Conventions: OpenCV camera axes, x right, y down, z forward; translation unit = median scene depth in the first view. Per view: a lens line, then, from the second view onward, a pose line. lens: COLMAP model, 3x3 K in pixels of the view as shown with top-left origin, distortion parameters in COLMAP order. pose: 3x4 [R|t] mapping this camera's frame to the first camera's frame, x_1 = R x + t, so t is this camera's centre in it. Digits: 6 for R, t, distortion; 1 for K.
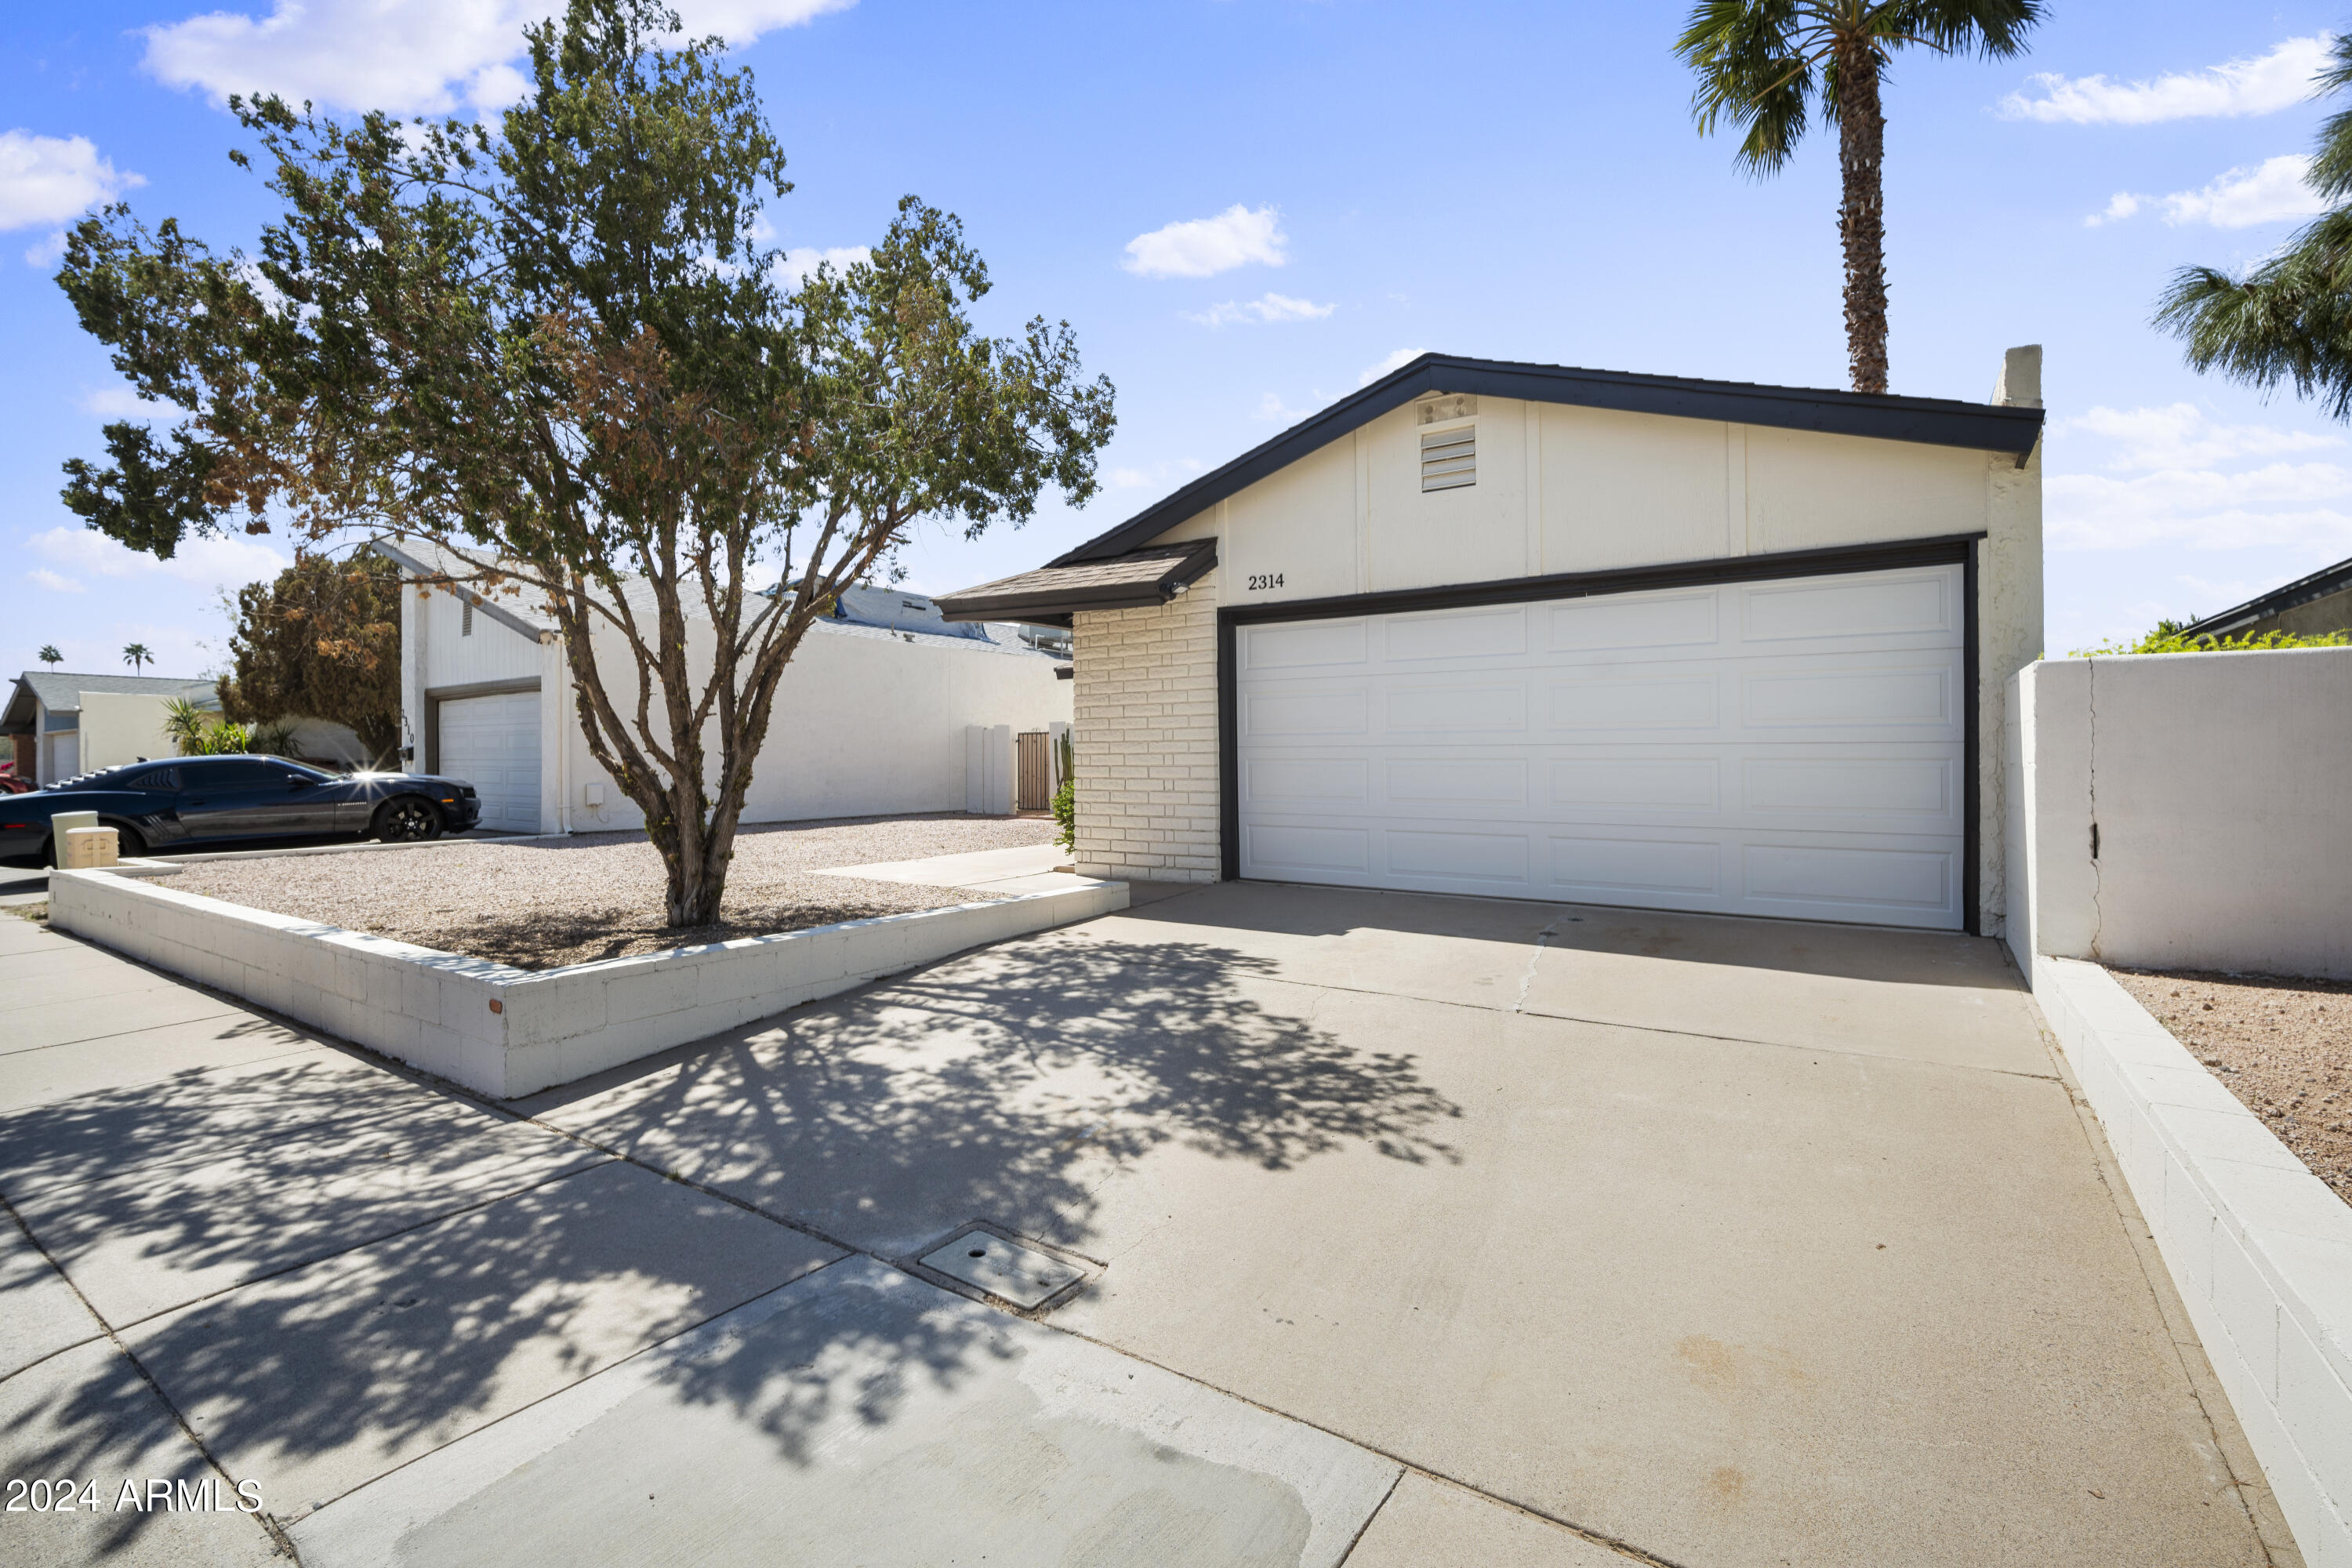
lens RADIAL K [[1029.2, 0, 1161.8], [0, 1029.2, 777.5], [0, 0, 1]] dist [-0.002028, 0.000296]
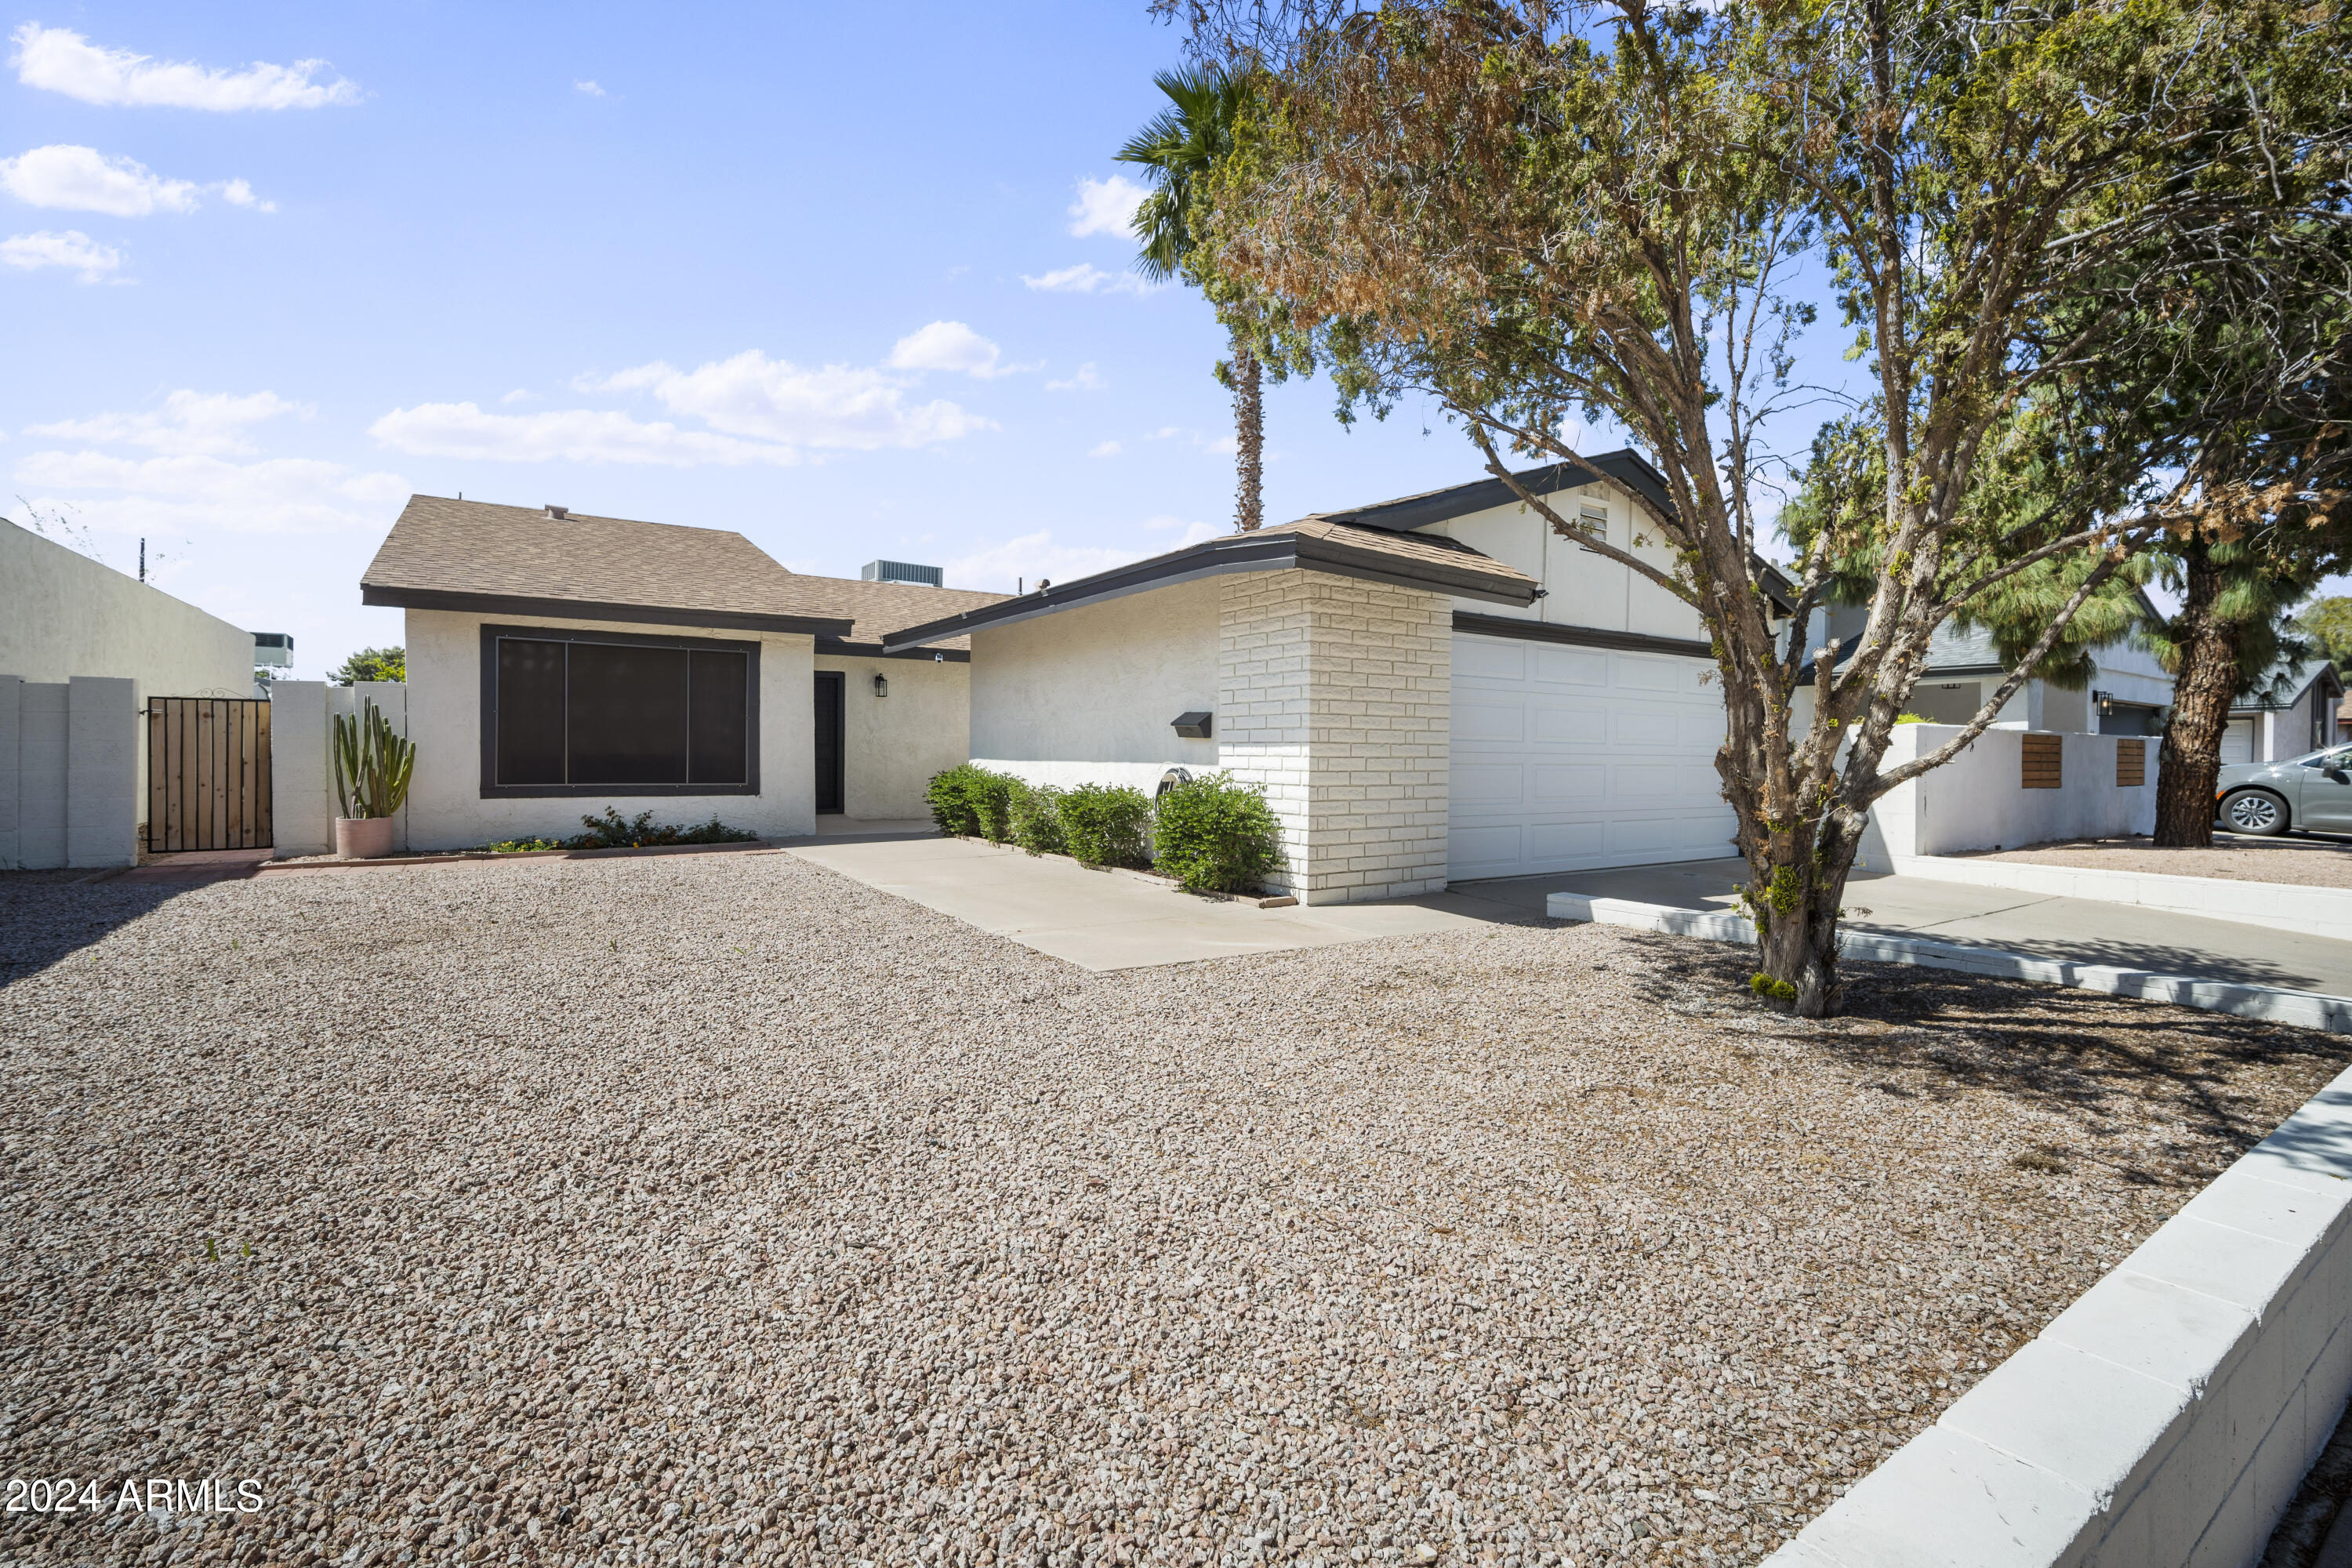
lens RADIAL K [[1029.2, 0, 1179.4], [0, 1029.2, 768.8], [0, 0, 1]] dist [-0.002028, 0.000296]
pose [[0.372102, -0.004489, 0.928181, -0.903940], [0.007041, 0.999973, 0.002014, -0.016030], [-0.928165, 0.005786, 0.372123, 0.825502]]
